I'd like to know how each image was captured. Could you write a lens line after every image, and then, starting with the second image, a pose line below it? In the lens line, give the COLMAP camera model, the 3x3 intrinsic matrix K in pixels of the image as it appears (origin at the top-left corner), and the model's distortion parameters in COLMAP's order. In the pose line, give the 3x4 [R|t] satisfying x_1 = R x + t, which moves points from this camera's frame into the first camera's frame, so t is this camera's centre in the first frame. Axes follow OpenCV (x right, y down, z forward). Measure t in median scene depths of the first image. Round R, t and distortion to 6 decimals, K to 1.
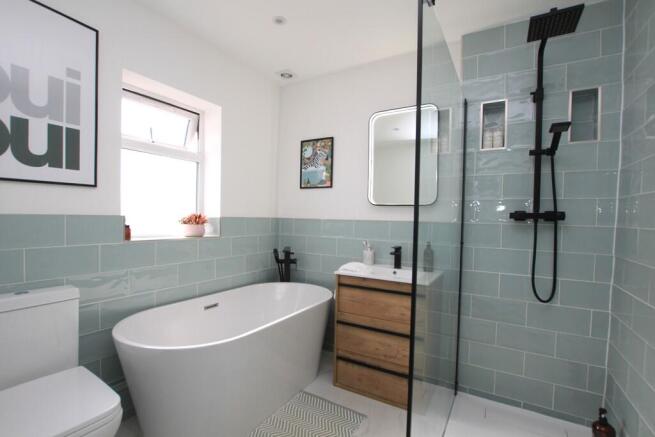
lens RADIAL K [[304.5, 0, 326.3], [0, 304.5, 224.5], [0, 0, 1]] dist [-0.030375, 0.000088]
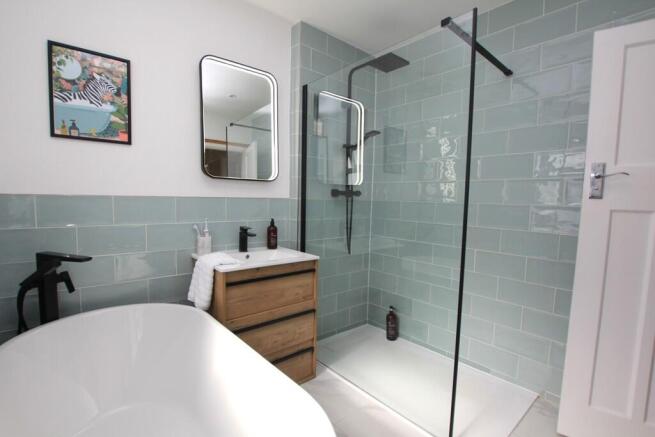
lens RADIAL K [[304.5, 0, 326.3], [0, 304.5, 224.5], [0, 0, 1]] dist [-0.030375, 0.000088]
pose [[0.330571, -0.097813, 0.938699, -0.433117], [0.008948, 0.994895, 0.100517, -0.017263], [-0.943739, -0.024828, 0.329758, 0.416519]]
